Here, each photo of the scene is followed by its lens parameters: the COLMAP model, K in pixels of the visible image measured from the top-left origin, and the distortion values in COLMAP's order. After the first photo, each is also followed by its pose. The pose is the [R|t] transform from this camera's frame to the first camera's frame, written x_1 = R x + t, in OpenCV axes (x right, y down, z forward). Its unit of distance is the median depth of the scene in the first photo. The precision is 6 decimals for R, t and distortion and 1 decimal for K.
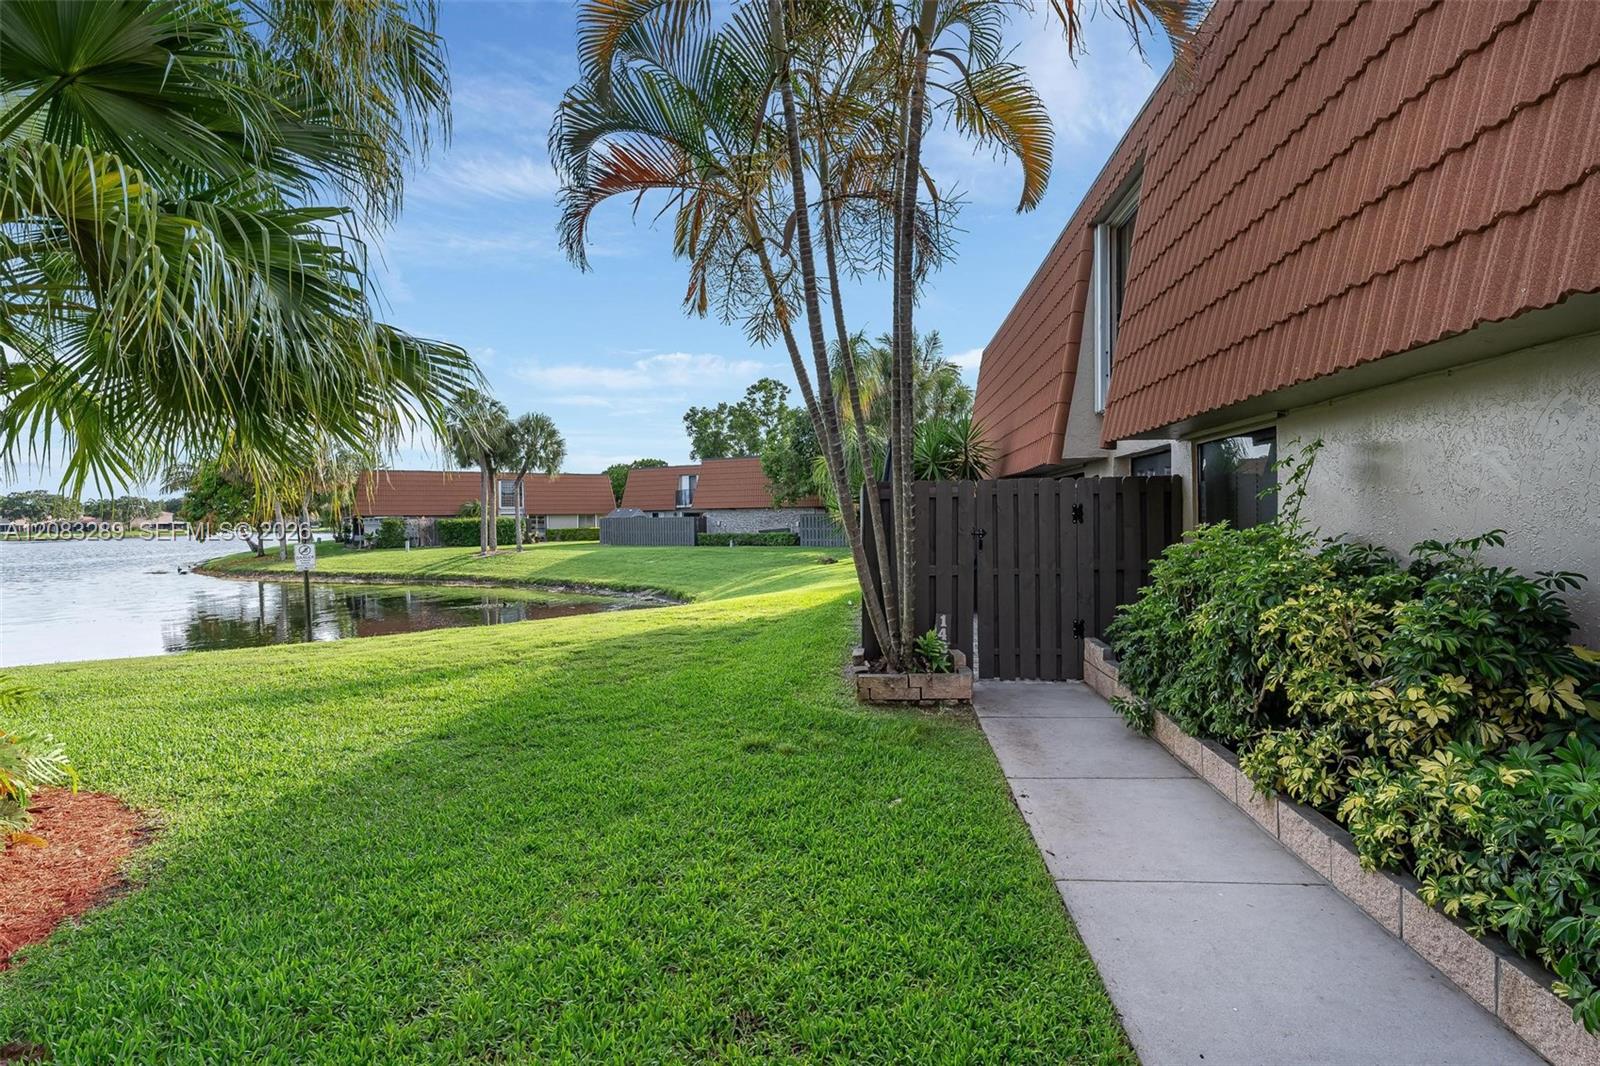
lens RADIAL K [[734.6, 0, 800.0], [0, 734.6, 533.0], [0, 0, 1]] dist [0.001113, -0.000223]
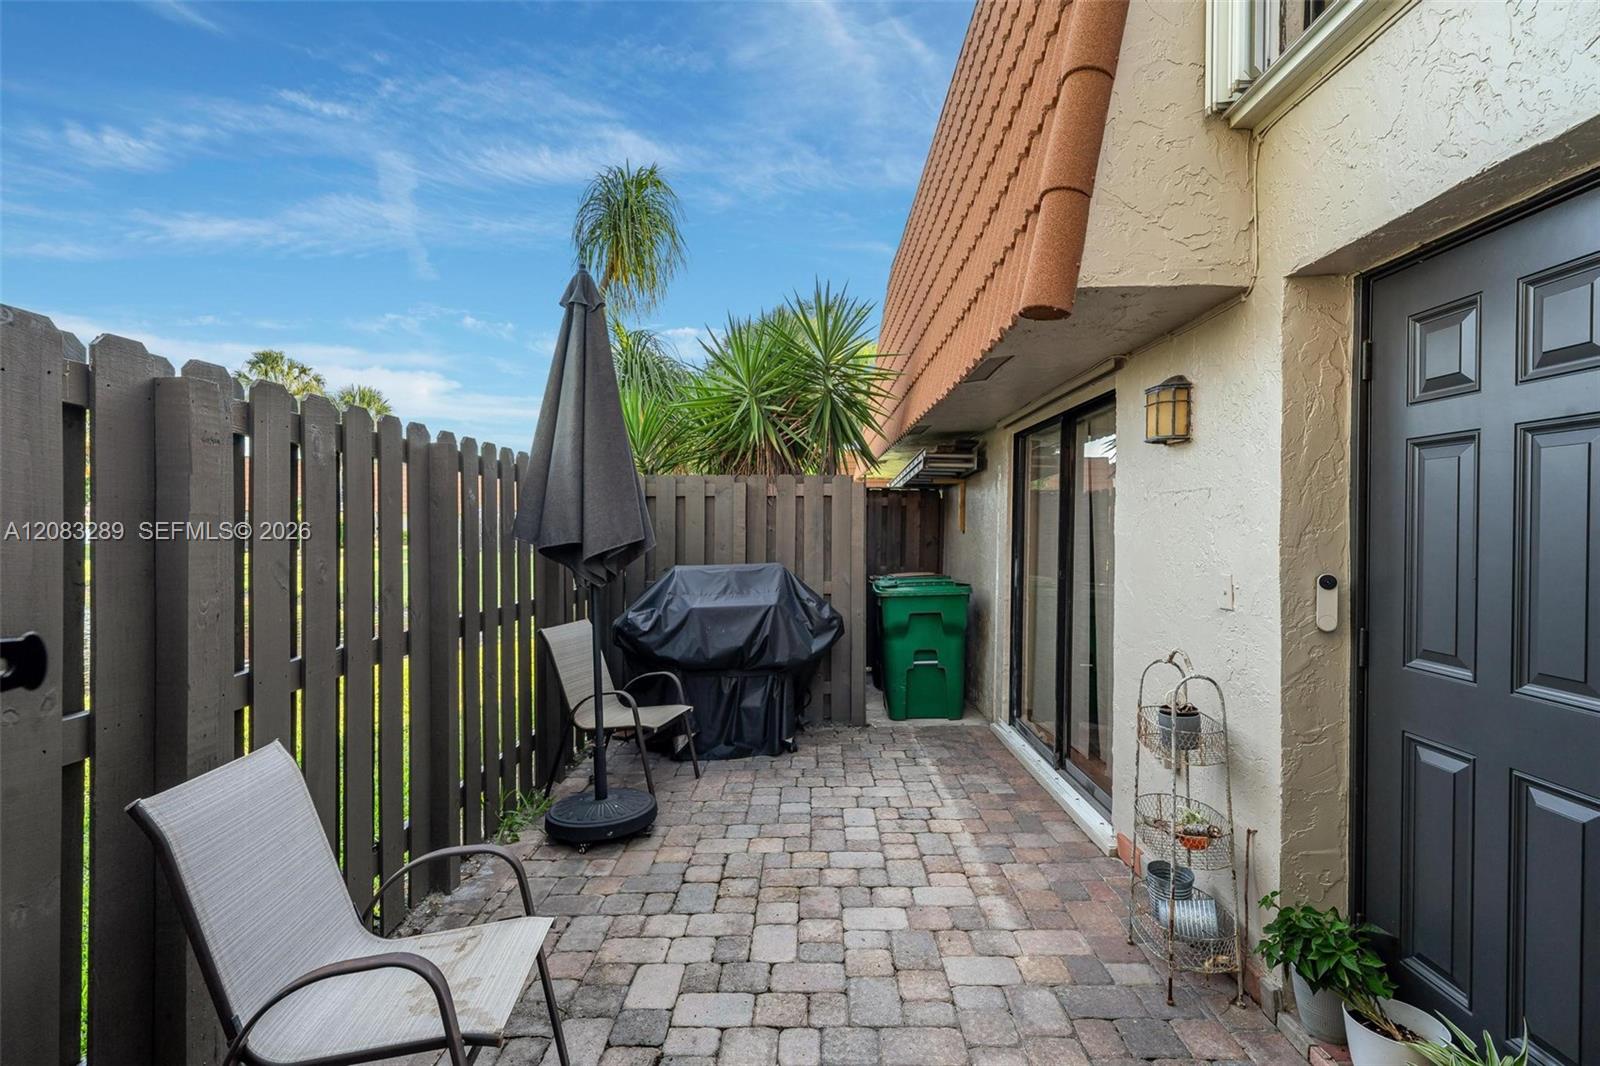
lens RADIAL K [[741.4, 0, 803.5], [0, 741.4, 525.4], [0, 0, 1]] dist [-0.002651, -0.000573]
pose [[0.994596, 0.009565, 0.103380, 0.572957], [-0.008429, 0.999899, -0.011417, -0.032006], [-0.103478, 0.010484, 0.994576, 1.845474]]
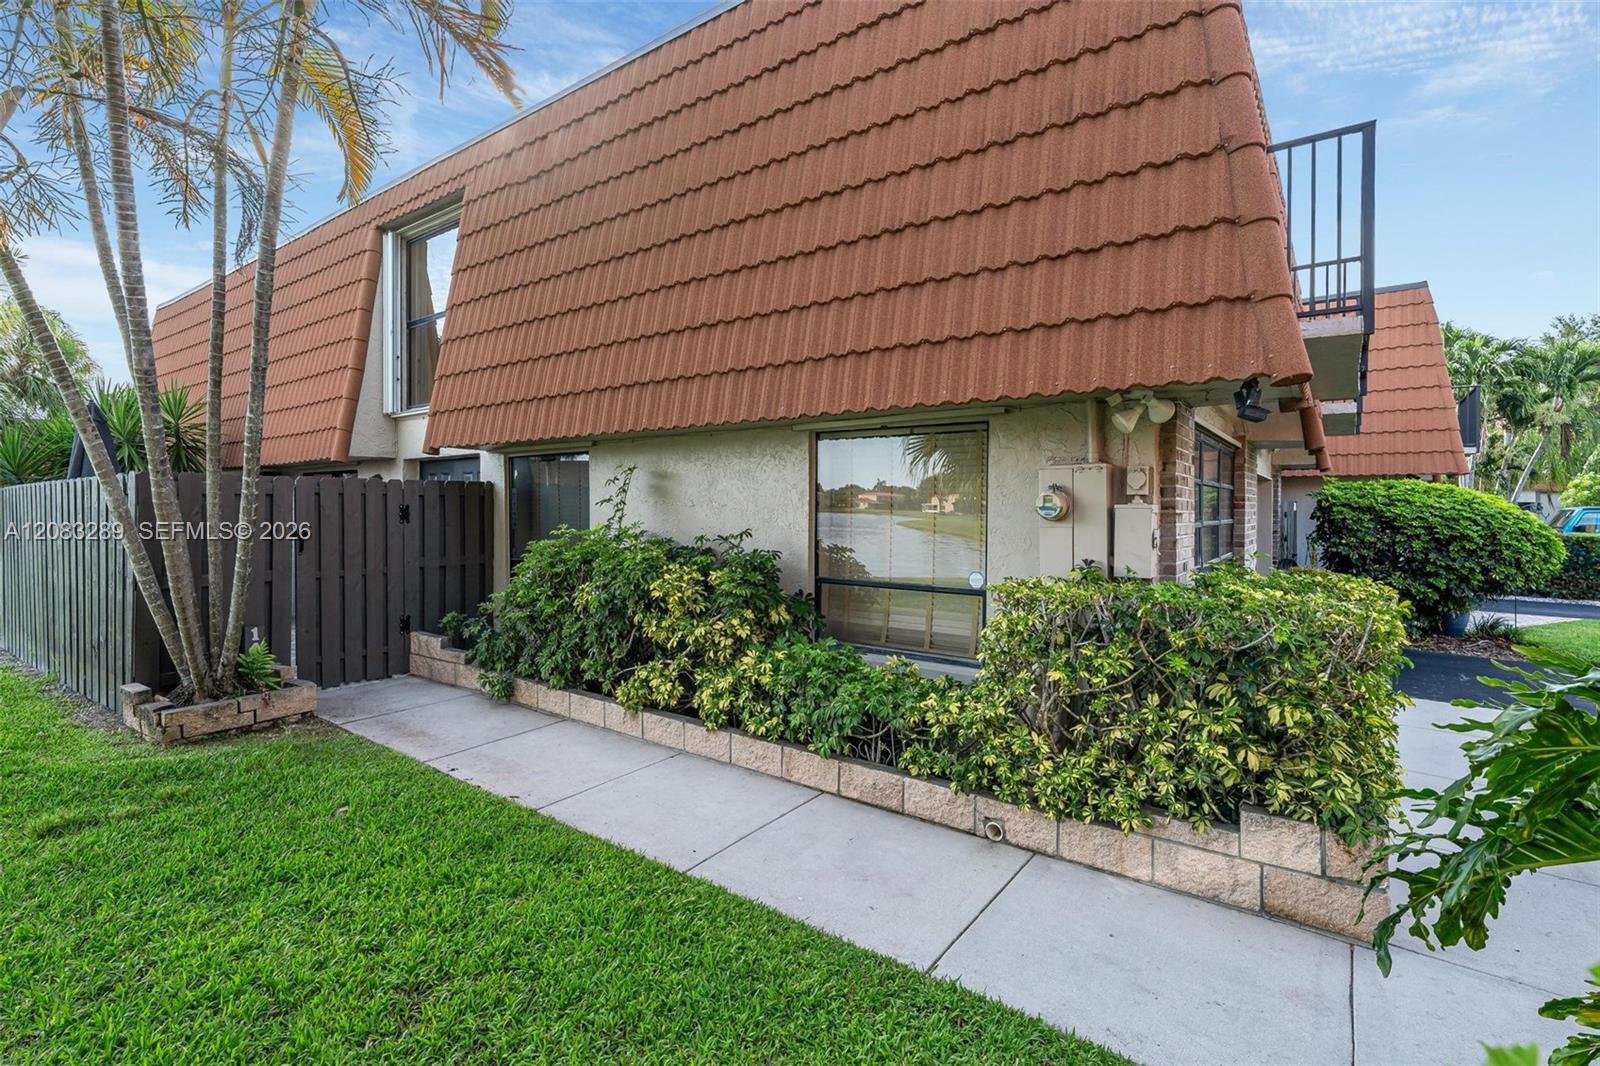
lens RADIAL K [[734.6, 0, 800.0], [0, 734.6, 533.0], [0, 0, 1]] dist [0.001113, -0.000223]
pose [[0.508252, -0.013620, 0.861100, -0.443948], [0.009395, 0.999903, 0.010270, -0.009170], [-0.861157, 0.002871, 0.508331, -0.024995]]
